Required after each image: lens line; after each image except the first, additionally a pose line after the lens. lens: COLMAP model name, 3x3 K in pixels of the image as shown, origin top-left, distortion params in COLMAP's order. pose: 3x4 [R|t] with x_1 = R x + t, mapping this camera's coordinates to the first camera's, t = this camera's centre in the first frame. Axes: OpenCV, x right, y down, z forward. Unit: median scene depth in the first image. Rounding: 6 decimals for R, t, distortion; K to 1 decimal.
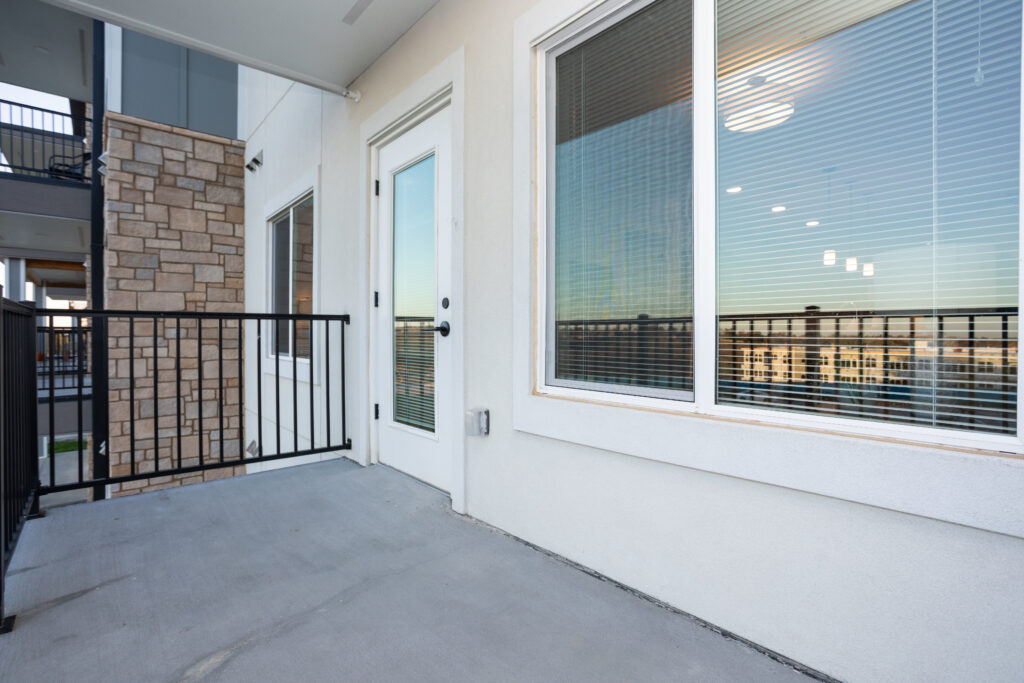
lens RADIAL K [[500.8, 0, 512.0], [0, 500.8, 341.5], [0, 0, 1]] dist [-0.039145, 0.018581]
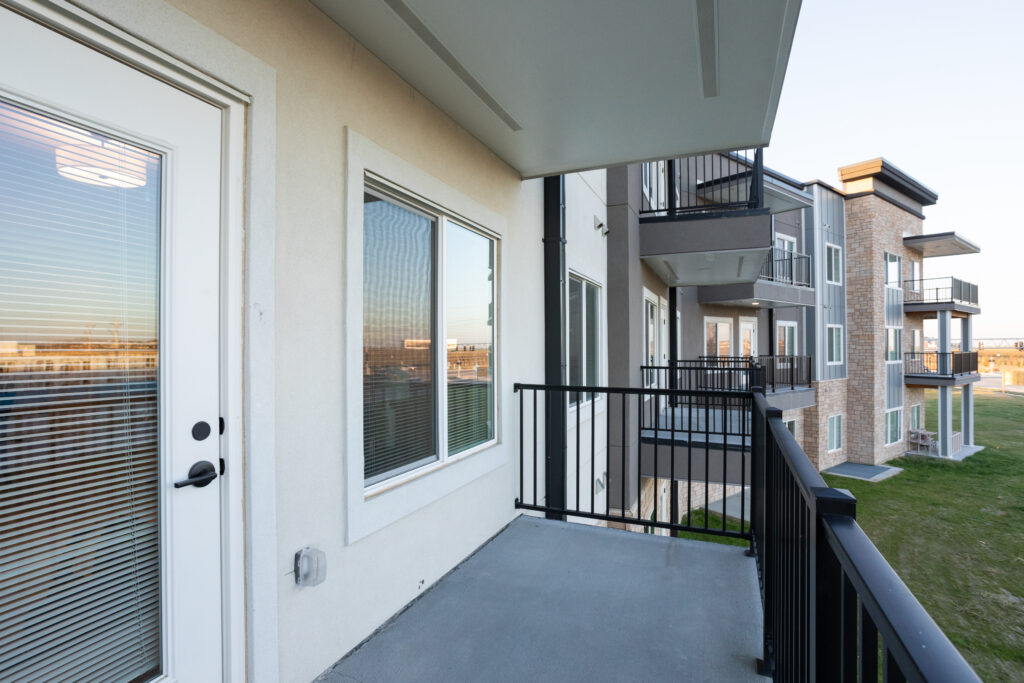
lens RADIAL K [[500.8, 0, 512.0], [0, 500.8, 341.5], [0, 0, 1]] dist [-0.039145, 0.018581]
pose [[-0.440866, 0.013868, 0.897466, -1.353650], [0.011987, 0.999882, -0.009562, -0.282142], [-0.897493, 0.006542, -0.440981, 1.511576]]
